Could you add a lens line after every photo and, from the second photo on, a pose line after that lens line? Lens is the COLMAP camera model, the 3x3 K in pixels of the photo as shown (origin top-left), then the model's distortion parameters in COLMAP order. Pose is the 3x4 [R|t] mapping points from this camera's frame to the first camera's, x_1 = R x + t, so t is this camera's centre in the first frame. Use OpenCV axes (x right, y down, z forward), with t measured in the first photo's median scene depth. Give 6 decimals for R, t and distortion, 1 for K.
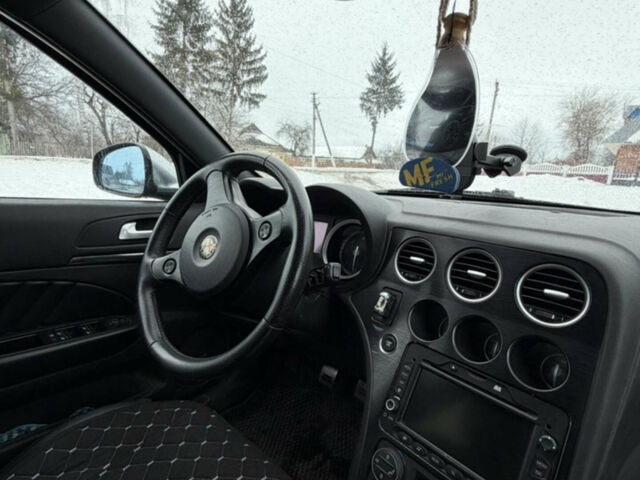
lens RADIAL K [[339.6, 0, 319.2], [0, 339.6, 236.3], [0, 0, 1]] dist [0.001148, -0.001054]
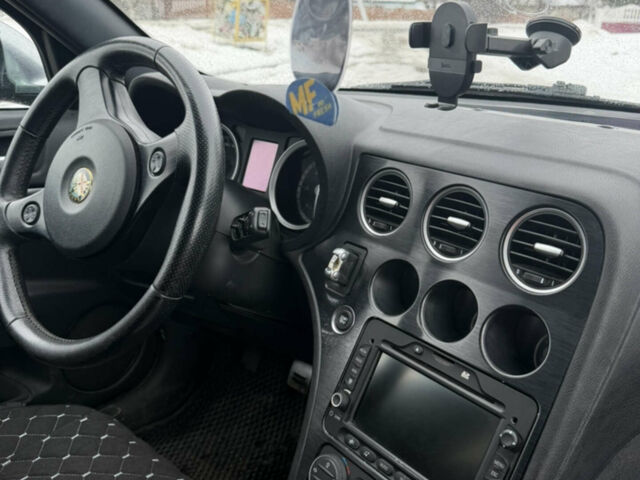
lens RADIAL K [[601.7, 0, 320.0], [0, 601.7, 240.0], [0, 0, 1]] dist [0.146165, -0.303147]
pose [[0.999562, -0.005092, -0.029147, 0.179665], [0.009219, 0.989639, 0.143278, -0.029425], [0.028116, -0.143484, 0.989253, -0.210684]]
